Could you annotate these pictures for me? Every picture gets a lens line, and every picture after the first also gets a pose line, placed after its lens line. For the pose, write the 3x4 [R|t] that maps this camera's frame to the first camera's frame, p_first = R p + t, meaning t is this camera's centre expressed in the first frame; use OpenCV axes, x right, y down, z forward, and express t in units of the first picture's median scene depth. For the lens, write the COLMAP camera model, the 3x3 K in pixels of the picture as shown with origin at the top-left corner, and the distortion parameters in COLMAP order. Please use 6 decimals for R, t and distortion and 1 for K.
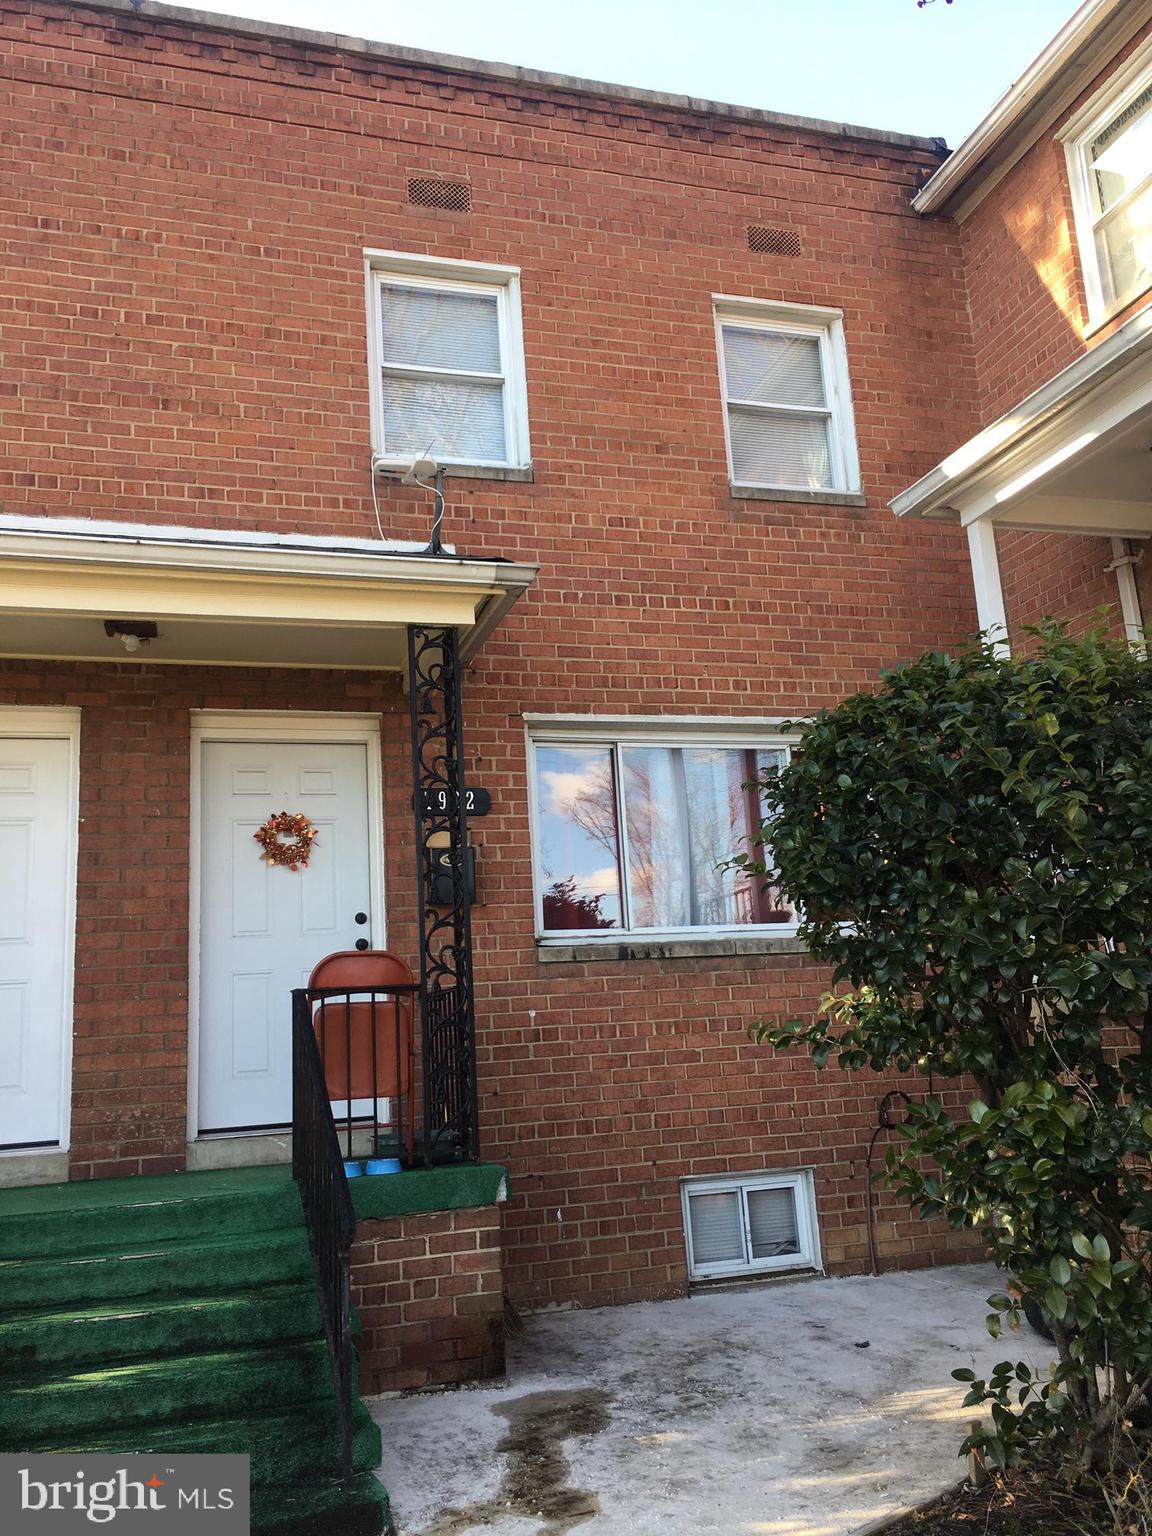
lens RADIAL K [[1301.5, 0, 562.6], [0, 1301.5, 773.8], [0, 0, 1]] dist [0.051818, -0.063547]
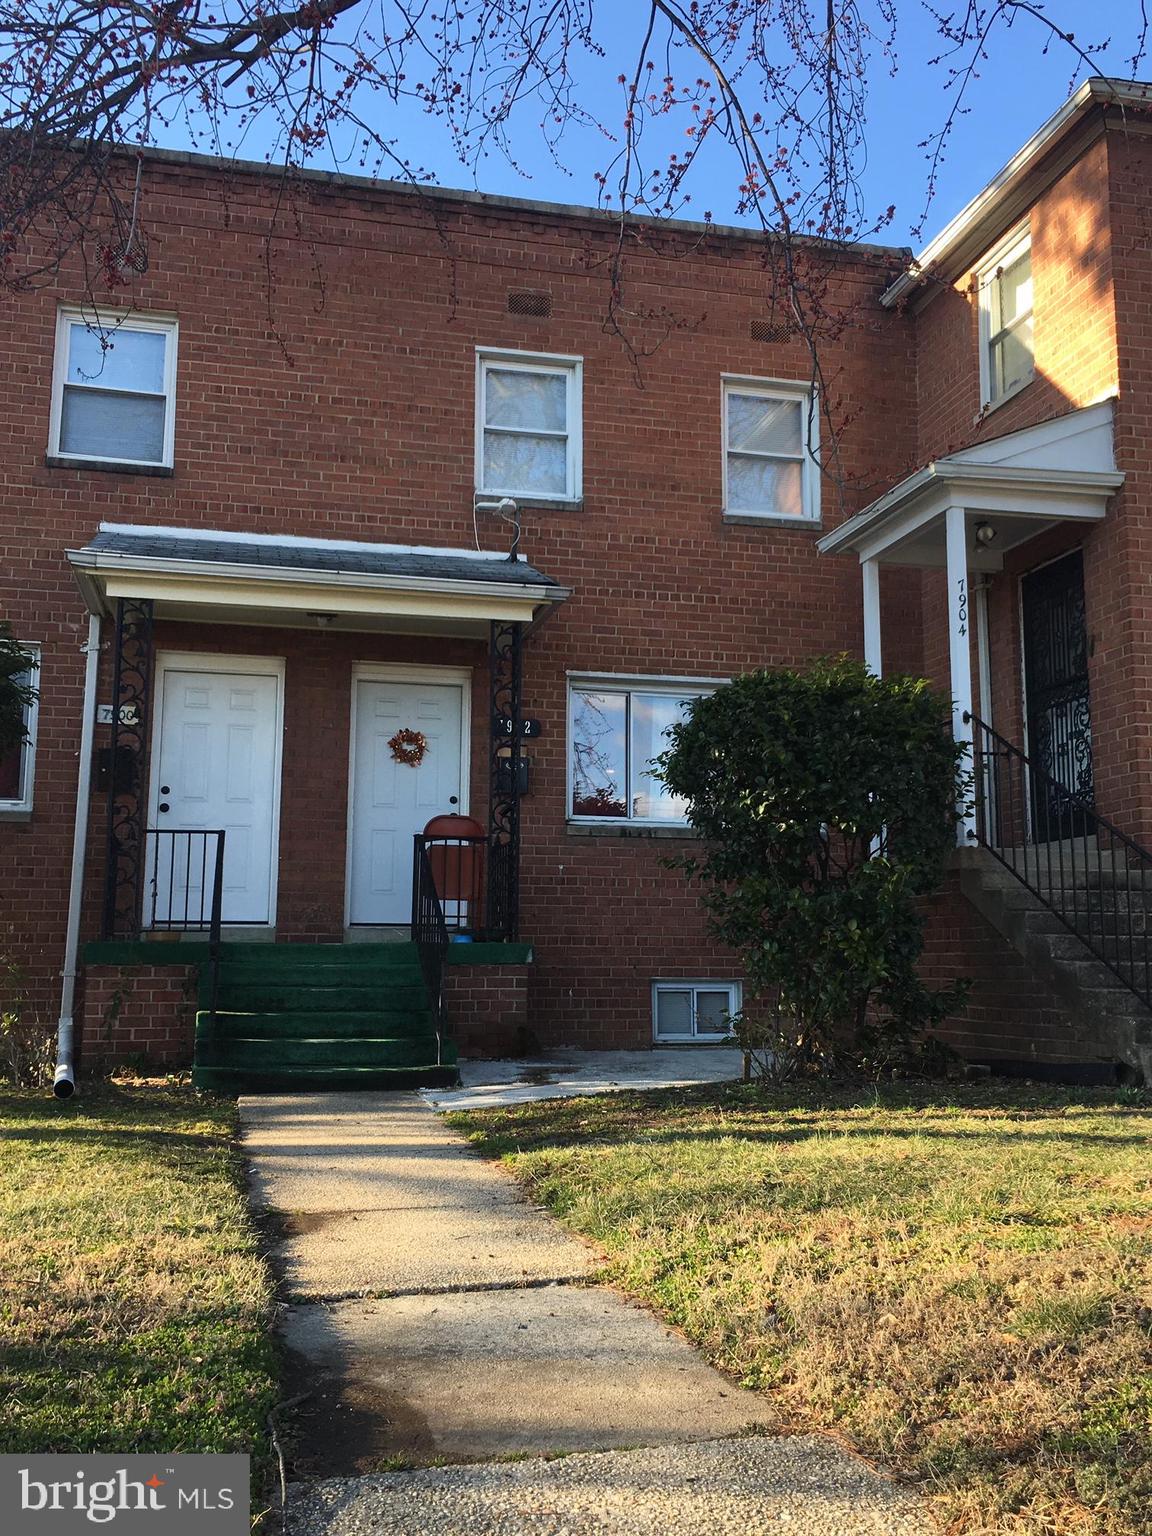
lens RADIAL K [[1410.0, 0, 582.1], [0, 1410.0, 759.8], [0, 0, 1]] dist [-0.002346, 0.000000]
pose [[0.997034, 0.052288, -0.056469, 0.085354], [-0.049077, 0.997177, 0.056833, -0.037555], [0.059282, -0.053894, 0.996785, -0.626828]]
